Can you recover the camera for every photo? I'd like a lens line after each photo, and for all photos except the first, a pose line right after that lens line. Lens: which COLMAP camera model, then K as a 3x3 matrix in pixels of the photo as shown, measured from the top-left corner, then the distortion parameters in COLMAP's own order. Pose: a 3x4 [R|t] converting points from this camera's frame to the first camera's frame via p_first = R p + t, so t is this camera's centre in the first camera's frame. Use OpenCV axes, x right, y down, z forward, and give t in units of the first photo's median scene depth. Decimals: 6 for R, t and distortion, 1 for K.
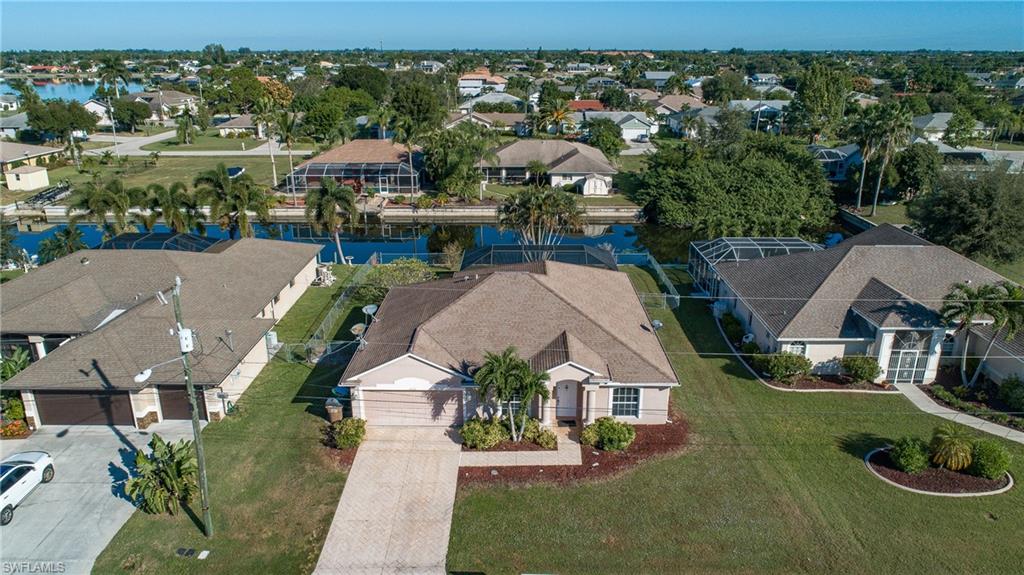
lens RADIAL K [[686.3, 0, 512.0], [0, 686.3, 287.5], [0, 0, 1]] dist [-0.012483, 0.002791]
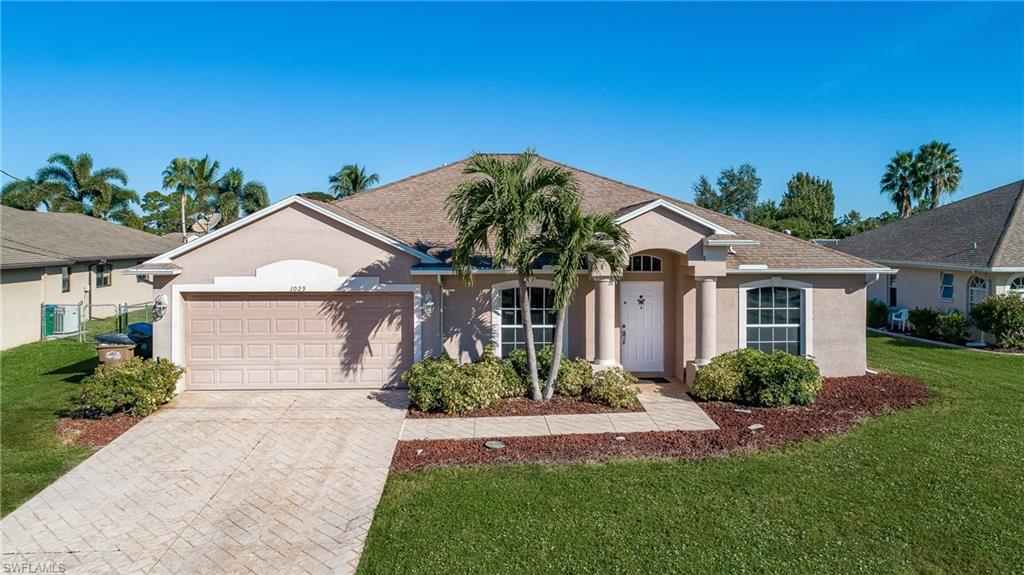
lens RADIAL K [[662.4, 0, 512.0], [0, 662.4, 287.5], [0, 0, 1]] dist [-0.016188, 0.000426]
pose [[0.997909, 0.001659, 0.064615, -0.036772], [0.018380, 0.951118, -0.308282, 0.278017], [-0.061967, 0.308825, 0.949098, 0.592117]]
